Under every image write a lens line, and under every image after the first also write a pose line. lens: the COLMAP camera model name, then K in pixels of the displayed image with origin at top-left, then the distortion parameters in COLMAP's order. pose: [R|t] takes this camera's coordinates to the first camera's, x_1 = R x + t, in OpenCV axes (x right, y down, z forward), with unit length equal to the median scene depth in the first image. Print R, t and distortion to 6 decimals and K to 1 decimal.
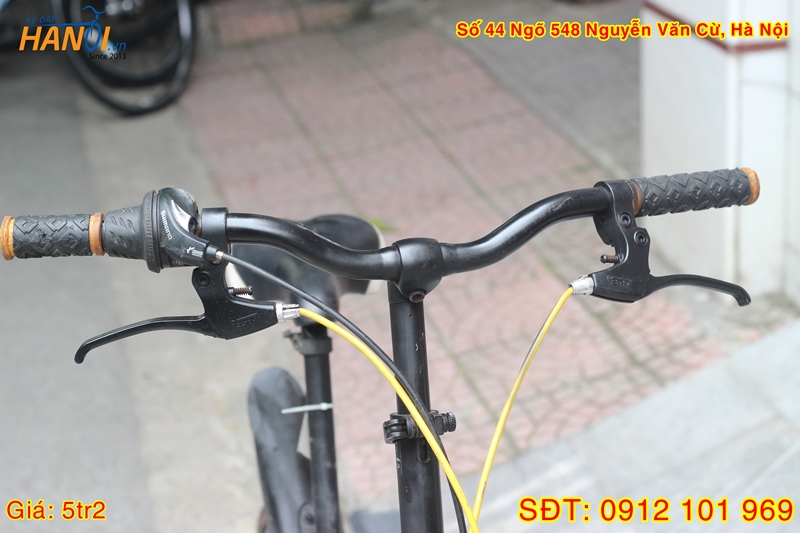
lens RADIAL K [[1913.0, 0, 402.8], [0, 1913.0, 267.4], [0, 0, 1]] dist [-0.108500, 0.000000]
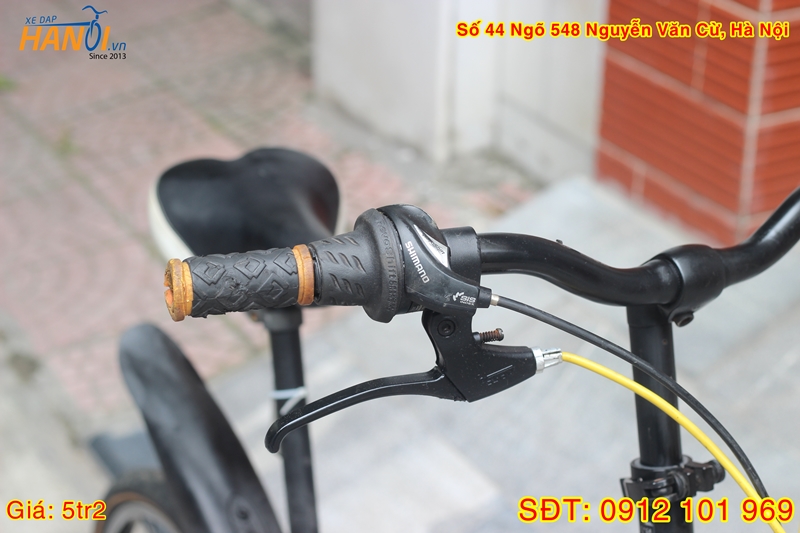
lens RADIAL K [[1913.0, 0, 397.6], [0, 1913.0, 267.2], [0, 0, 1]] dist [-0.108500, 0.000000]
pose [[0.949262, -0.071238, 0.306310, -0.346744], [0.036387, 0.992344, 0.118022, -0.104143], [-0.312373, -0.100888, 0.944587, 0.317464]]
